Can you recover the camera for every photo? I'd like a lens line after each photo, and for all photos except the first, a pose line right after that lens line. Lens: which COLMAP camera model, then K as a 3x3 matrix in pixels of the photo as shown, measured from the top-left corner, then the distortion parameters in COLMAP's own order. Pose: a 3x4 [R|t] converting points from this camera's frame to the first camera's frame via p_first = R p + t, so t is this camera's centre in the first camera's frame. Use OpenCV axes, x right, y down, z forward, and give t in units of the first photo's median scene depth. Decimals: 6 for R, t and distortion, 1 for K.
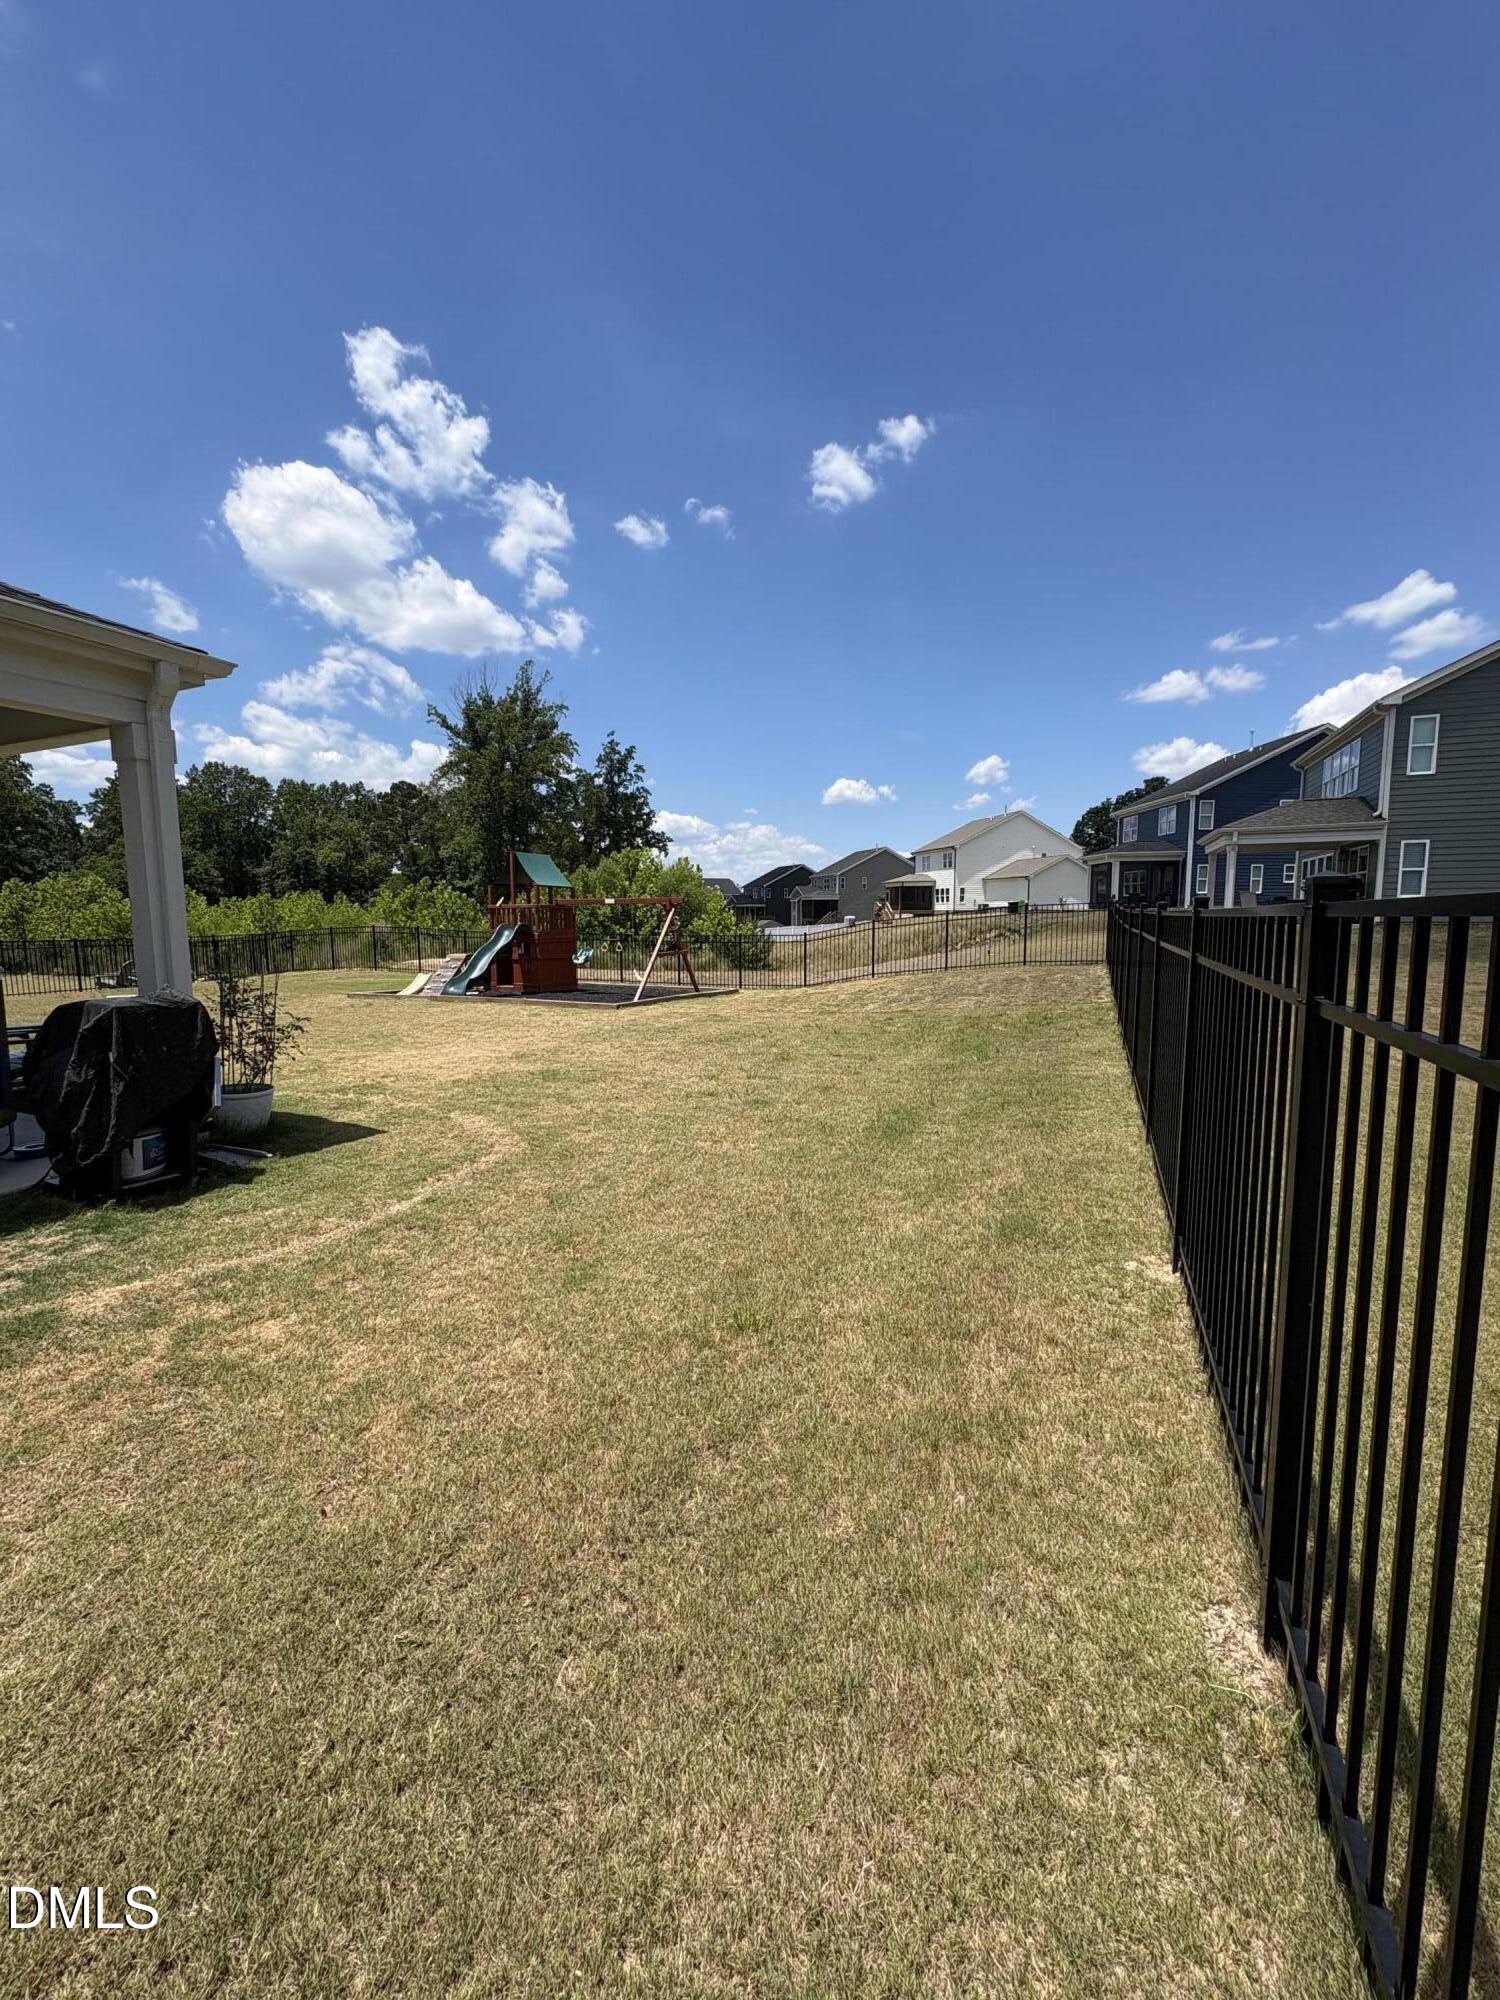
lens RADIAL K [[806.9, 0, 758.2], [0, 806.9, 997.5], [0, 0, 1]] dist [-0.000618, -0.000021]
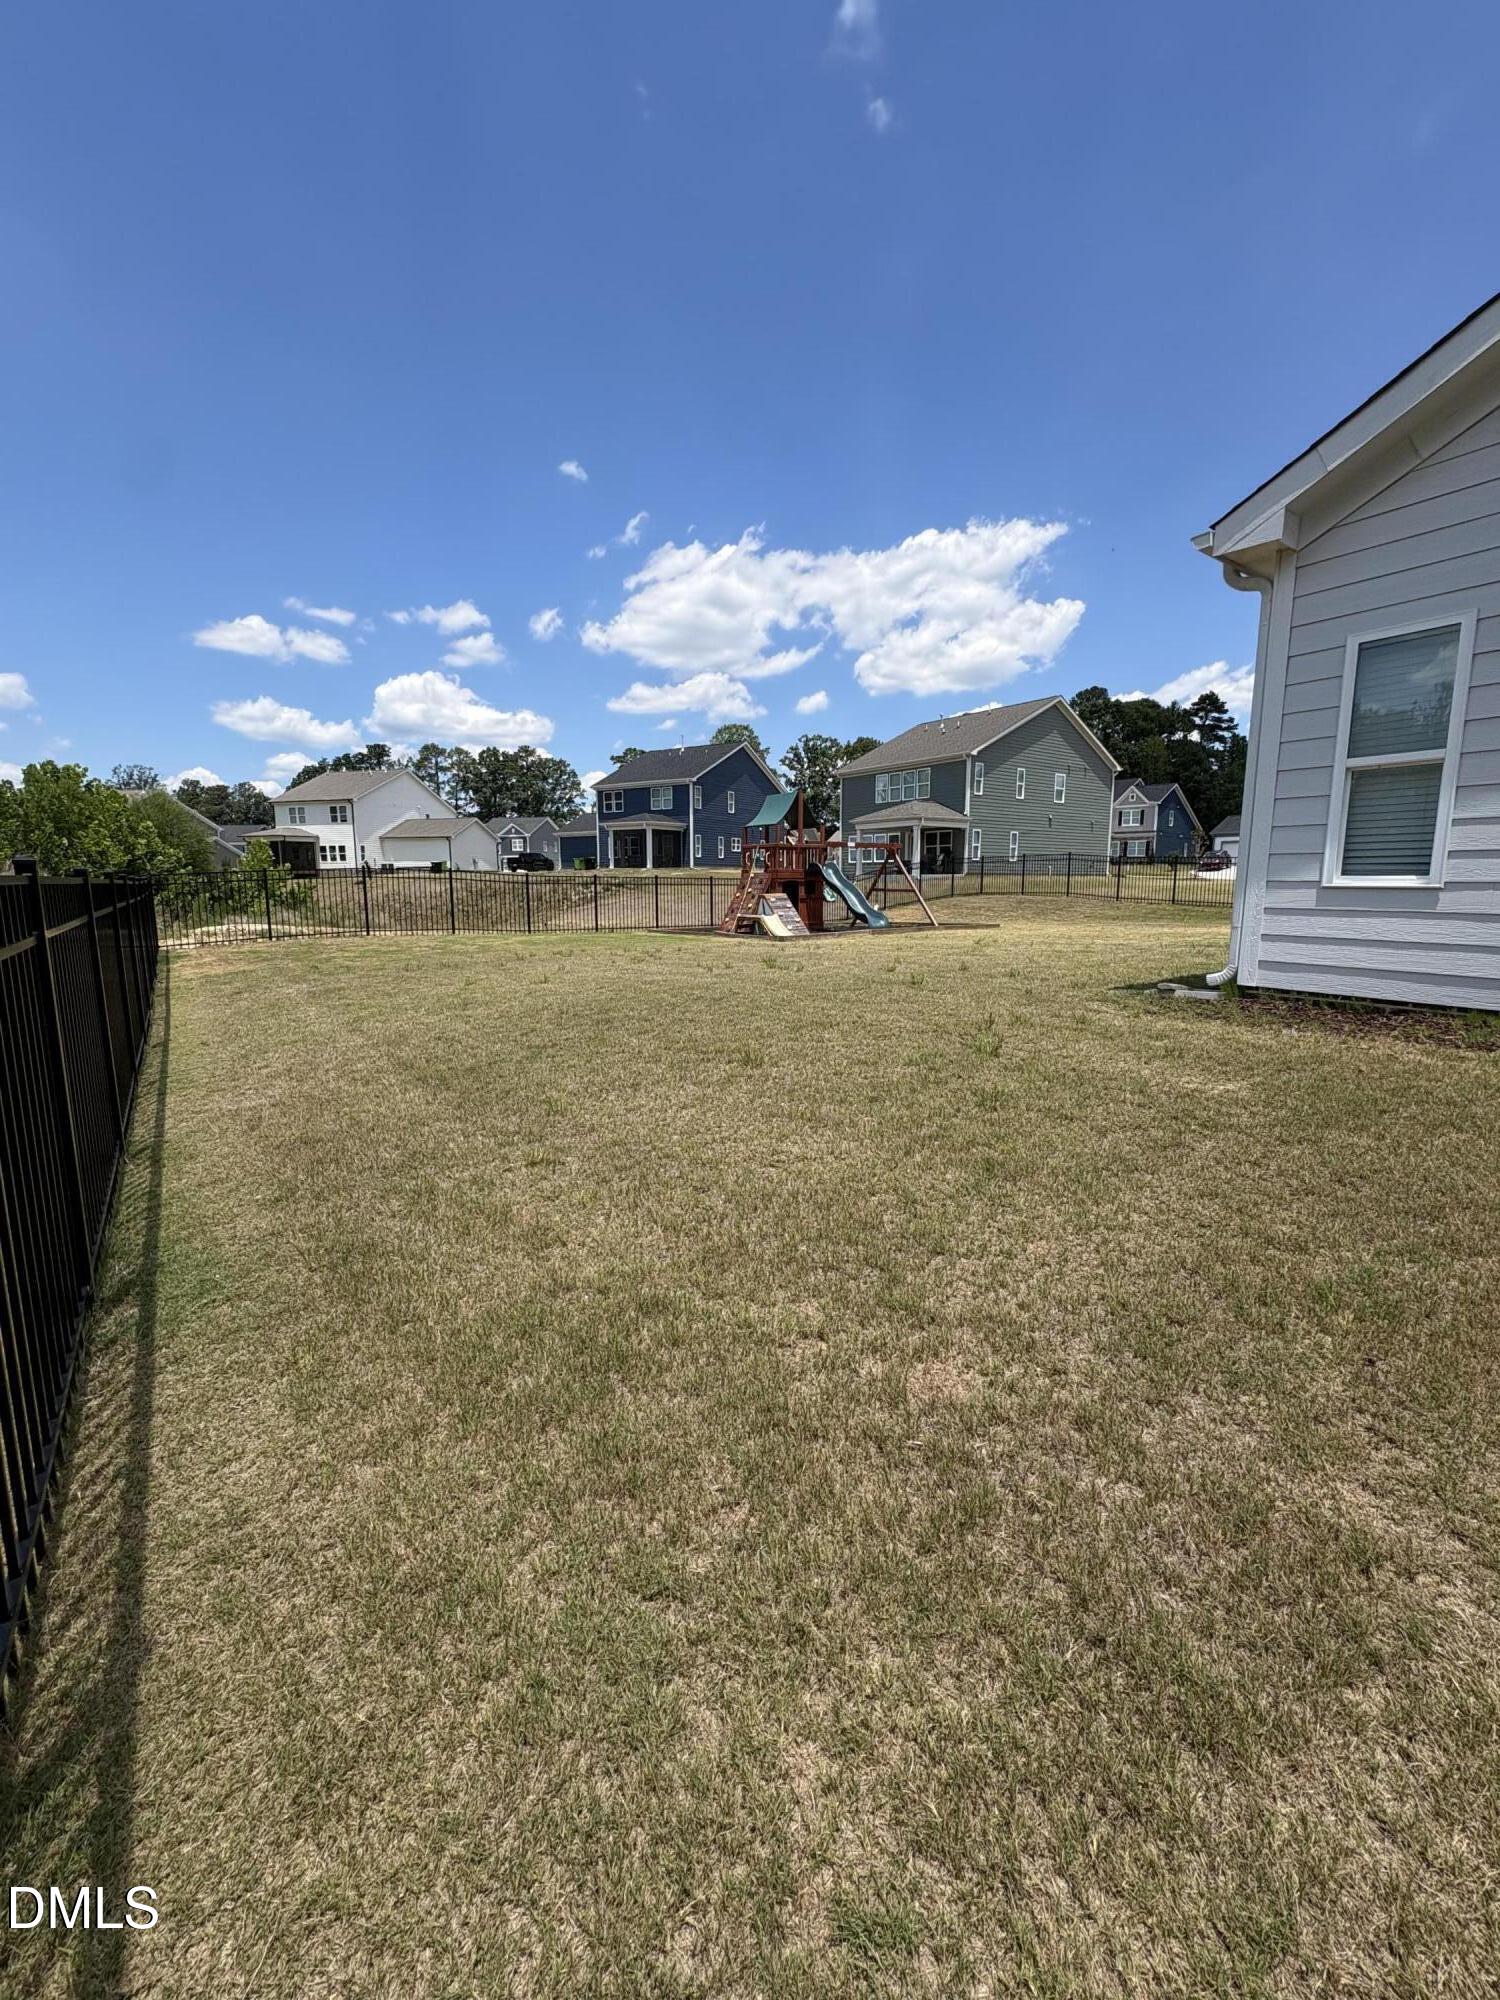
lens RADIAL K [[806.9, 0, 758.2], [0, 806.9, 997.5], [0, 0, 1]] dist [-0.000618, -0.000021]
pose [[0.527688, -0.118511, 0.841130, -0.300138], [0.085038, 0.992615, 0.086505, -0.003709], [-0.845171, 0.025880, 0.533870, 0.120110]]
